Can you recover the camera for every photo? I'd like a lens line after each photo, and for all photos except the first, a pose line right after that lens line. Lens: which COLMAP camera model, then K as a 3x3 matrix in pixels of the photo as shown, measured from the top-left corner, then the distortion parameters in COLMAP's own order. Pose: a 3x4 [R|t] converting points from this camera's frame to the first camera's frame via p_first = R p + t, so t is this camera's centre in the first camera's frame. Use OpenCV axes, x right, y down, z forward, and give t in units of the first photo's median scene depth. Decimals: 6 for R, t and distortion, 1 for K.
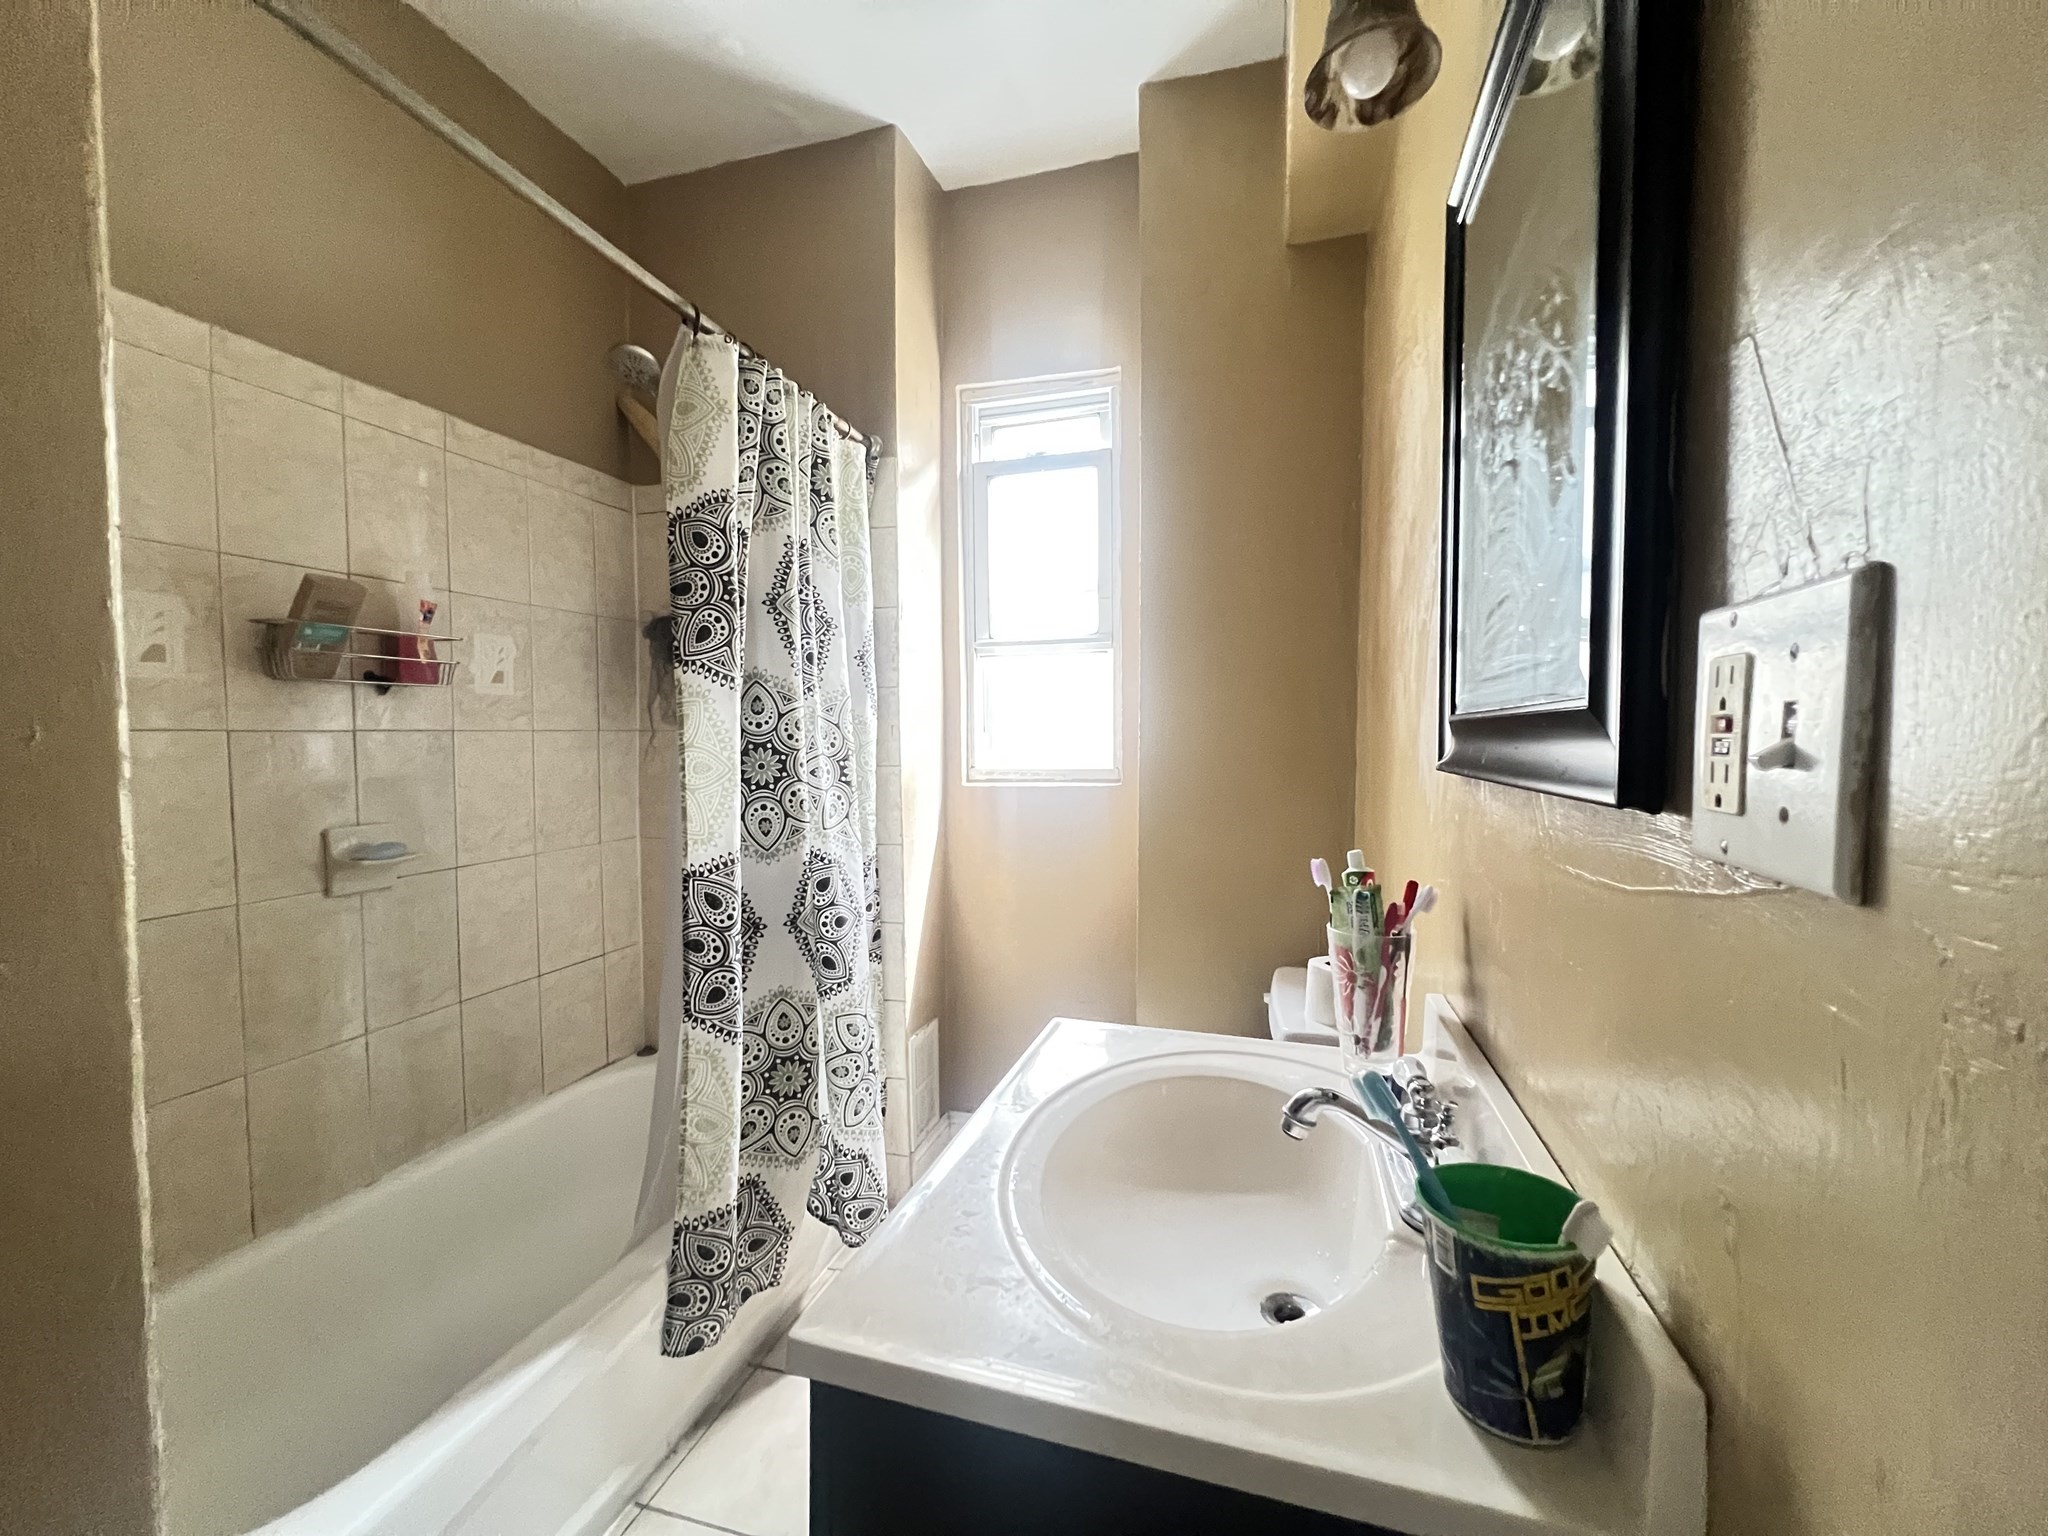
lens RADIAL K [[822.7, 0, 1033.1], [0, 822.7, 772.7], [0, 0, 1]] dist [-0.001190, -0.000237]
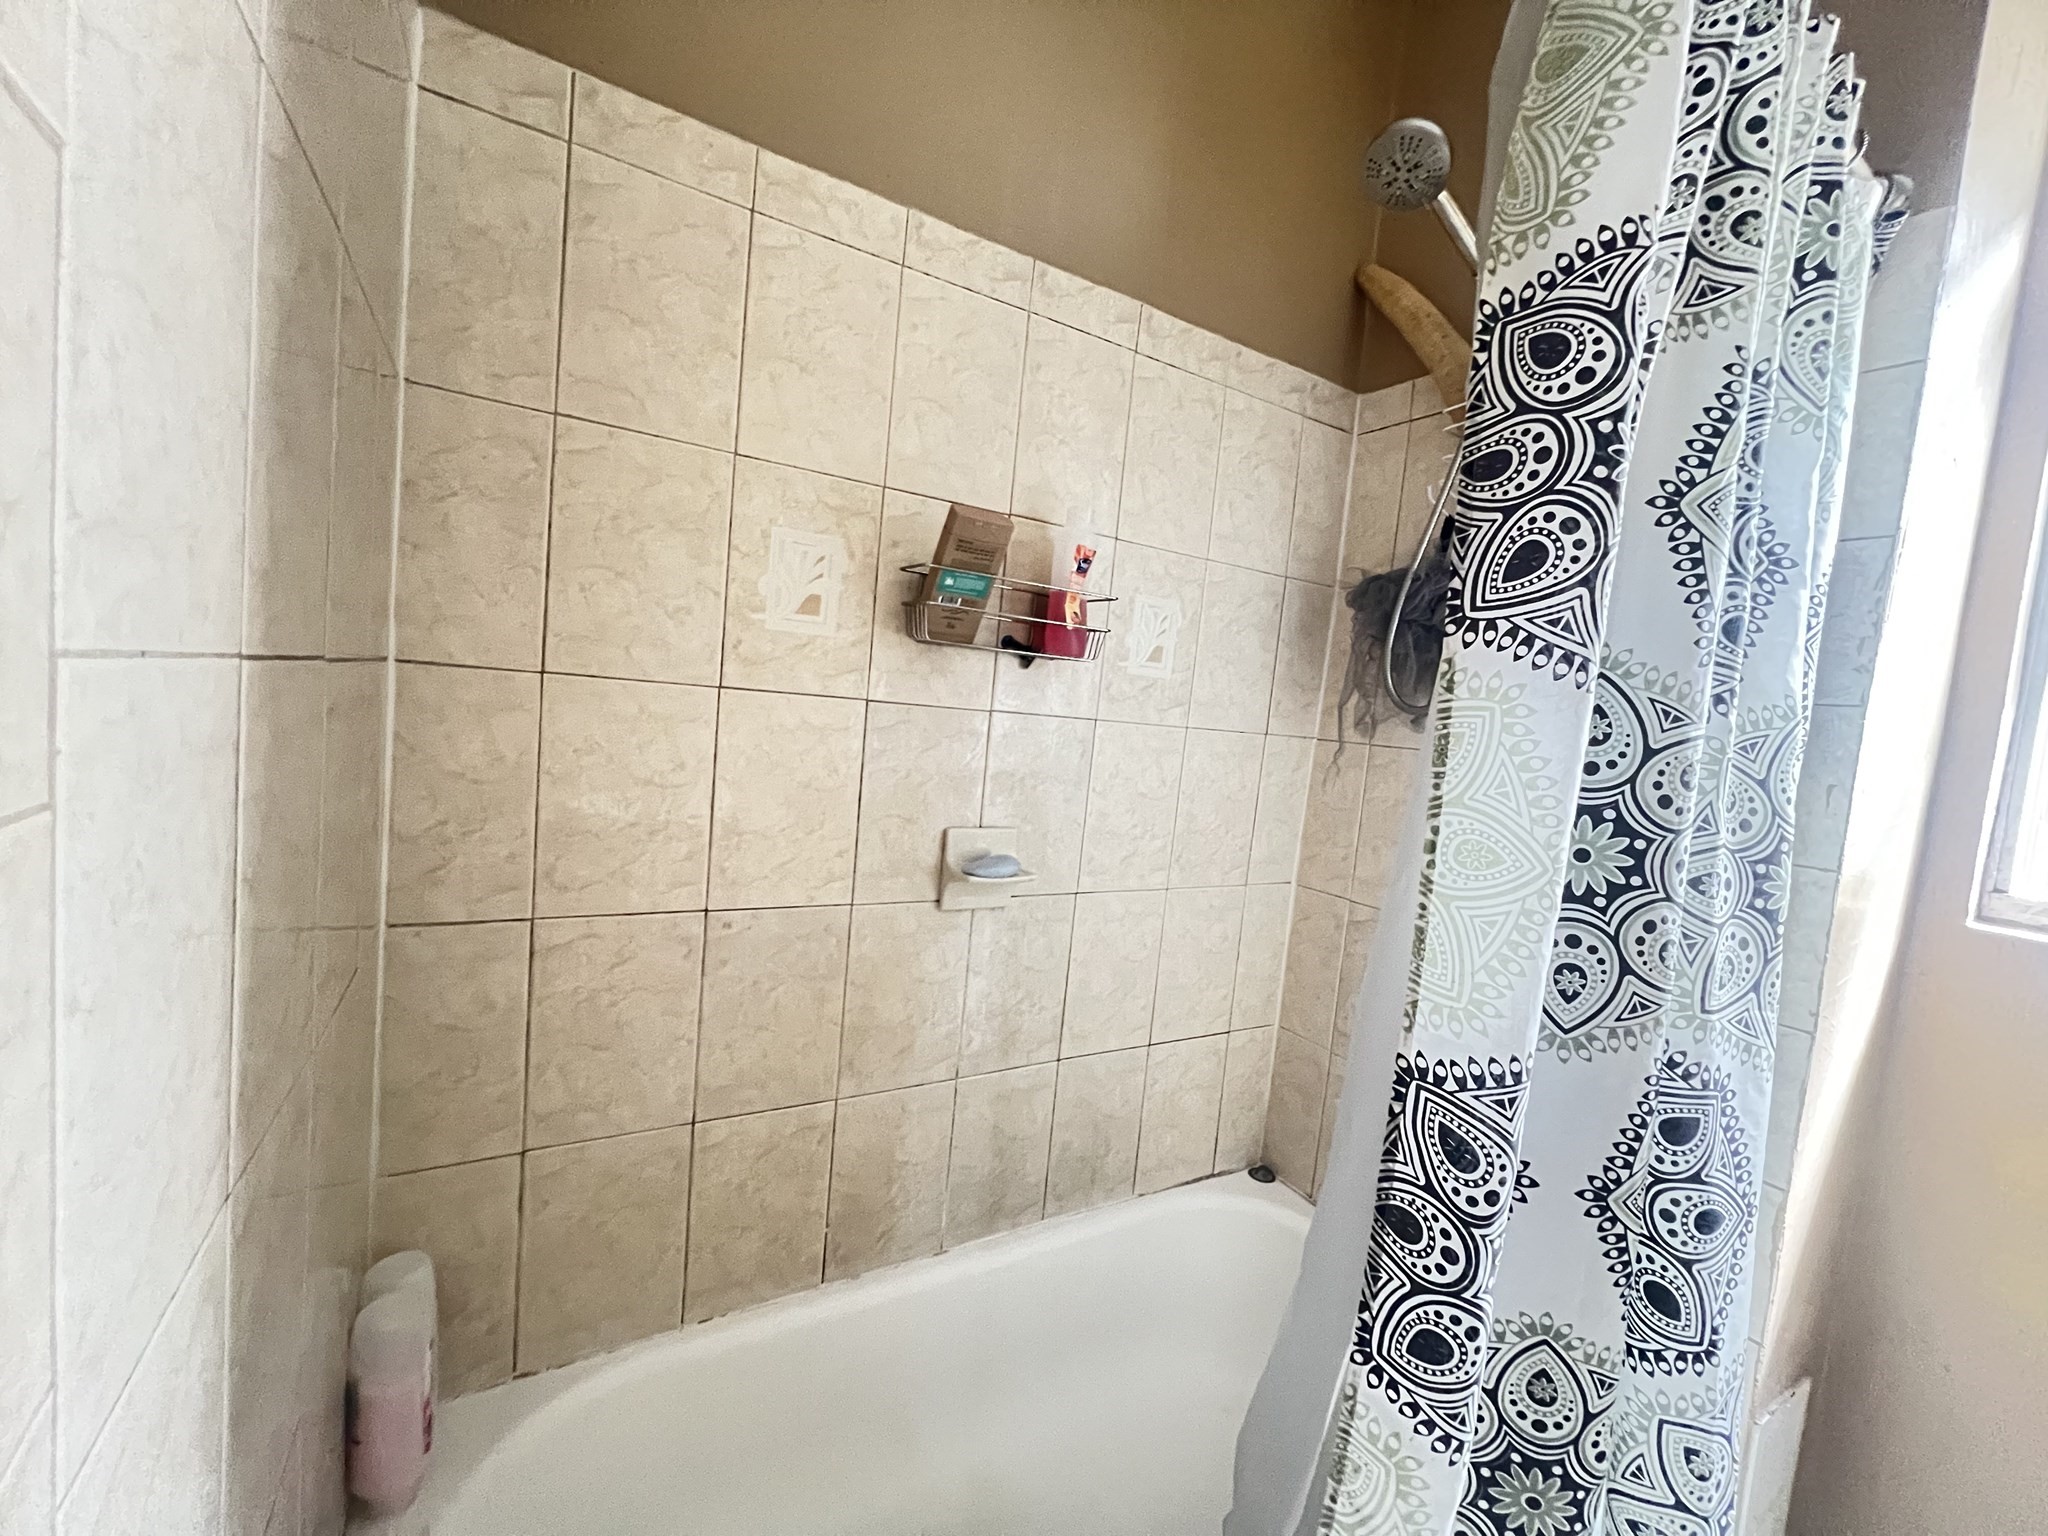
lens RADIAL K [[816.9, 0, 1027.5], [0, 816.9, 767.3], [0, 0, 1]] dist [-0.006012, -0.000655]
pose [[0.722665, 0.126763, -0.679475, -0.246082], [-0.130733, 0.990363, 0.045720, -0.036709], [0.678723, 0.055790, 0.732272, 0.435084]]
